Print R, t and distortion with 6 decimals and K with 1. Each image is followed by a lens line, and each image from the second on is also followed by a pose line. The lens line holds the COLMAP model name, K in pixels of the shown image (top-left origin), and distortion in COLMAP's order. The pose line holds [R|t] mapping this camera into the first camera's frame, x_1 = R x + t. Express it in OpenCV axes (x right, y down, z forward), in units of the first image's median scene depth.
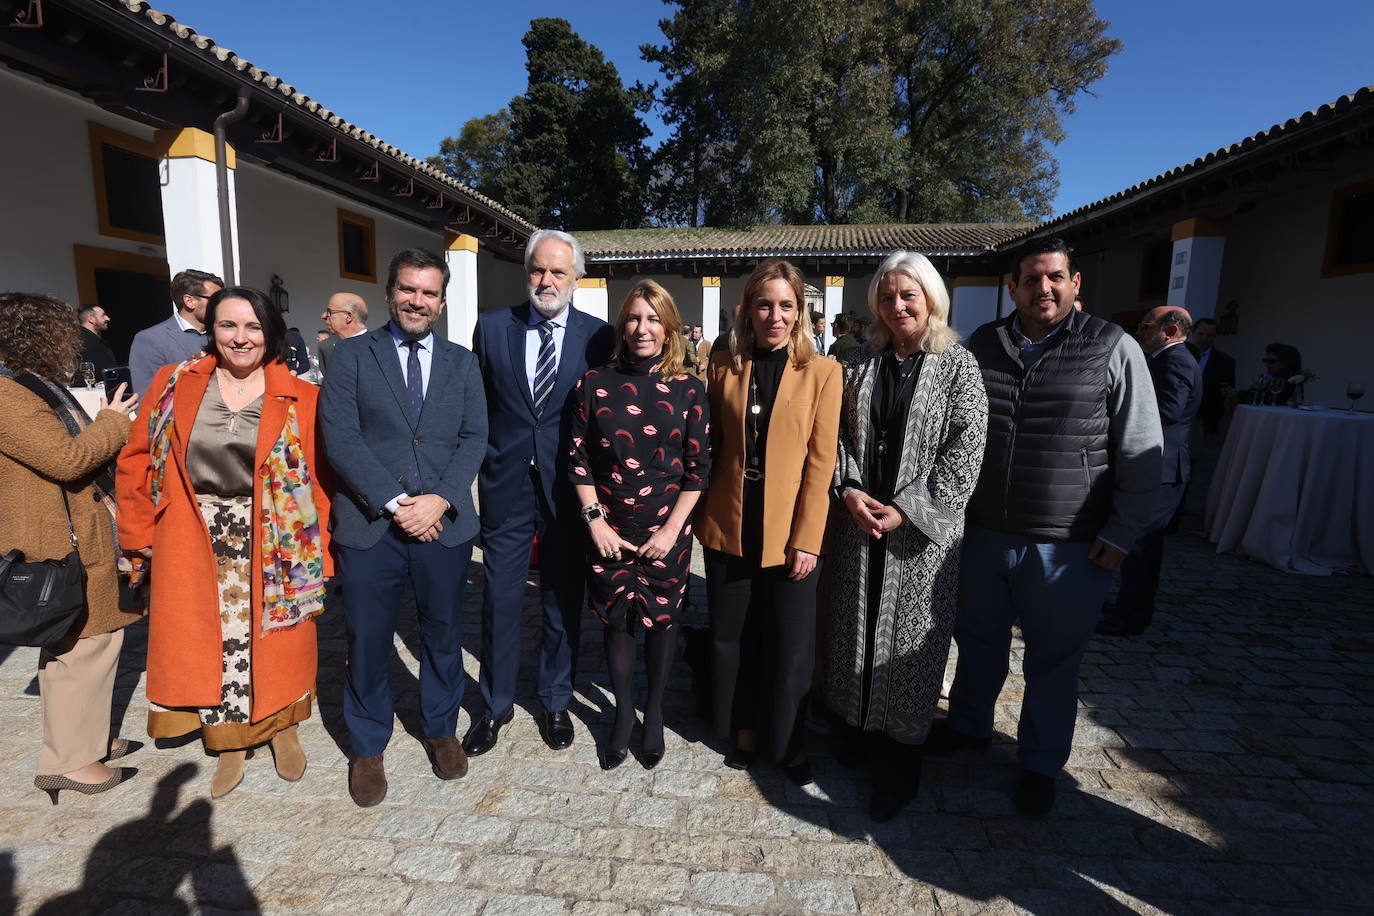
lens RADIAL K [[630.4, 0, 687.9], [0, 630.4, 448.1], [0, 0, 1]] dist [-0.082366, 0.028651]
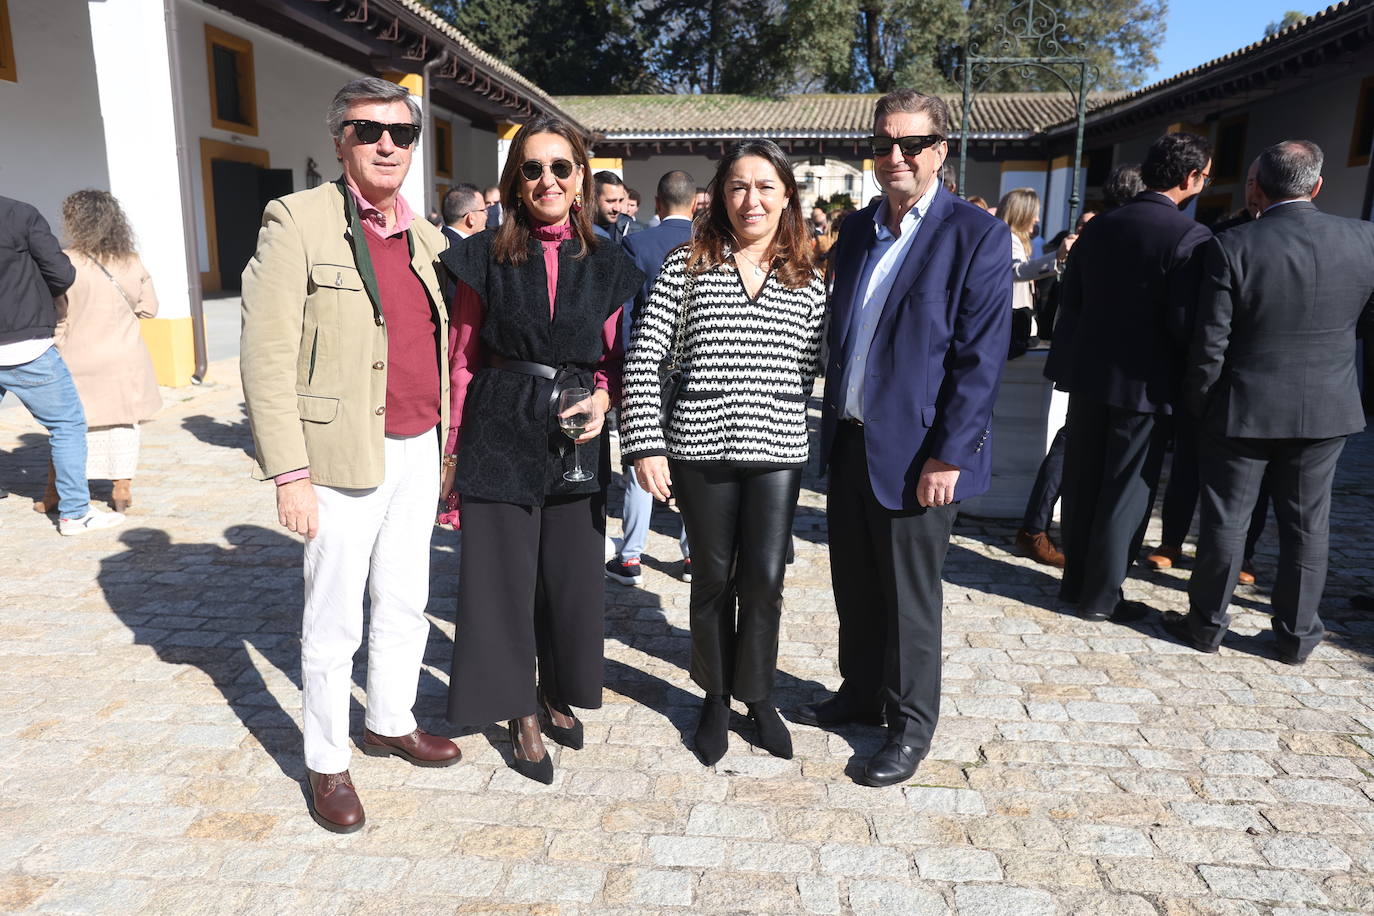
lens RADIAL K [[959.6, 0, 689.4], [0, 959.6, 440.9], [0, 0, 1]] dist [-0.061399, 0.090057]
pose [[0.999581, -0.000637, 0.028923, -0.060015], [-0.000843, 0.998691, 0.051140, 0.052258], [-0.028917, -0.051143, 0.998273, -0.321997]]
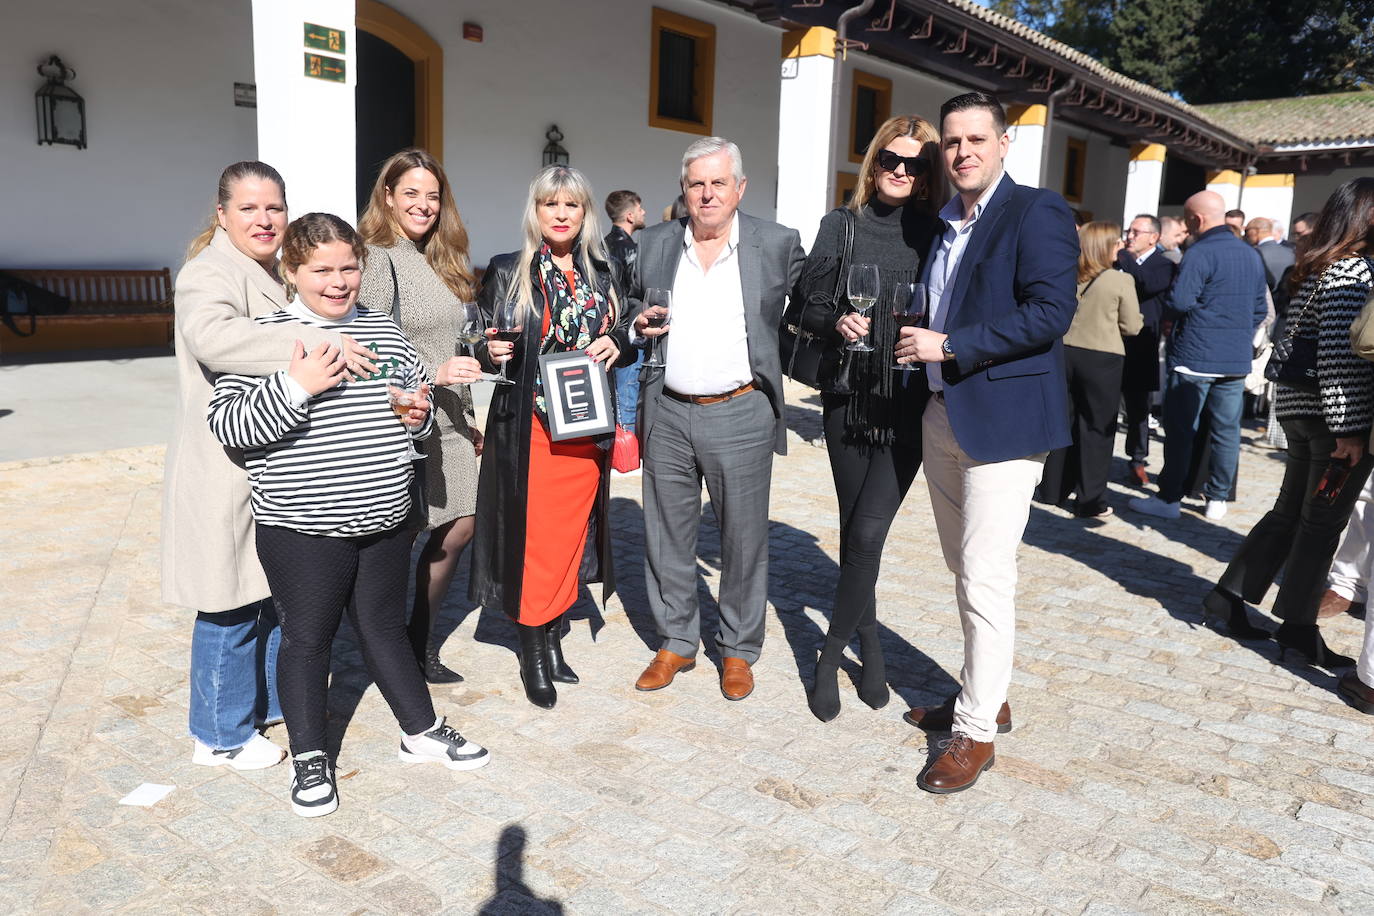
lens RADIAL K [[1106.7, 0, 669.1], [0, 1106.7, 436.8], [0, 0, 1]] dist [-0.005821, 0.056962]
pose [[0.842989, 0.095404, -0.529402, -0.021038], [-0.099000, 0.994852, 0.021643, 0.071881], [0.528742, 0.034166, 0.848095, -0.423809]]
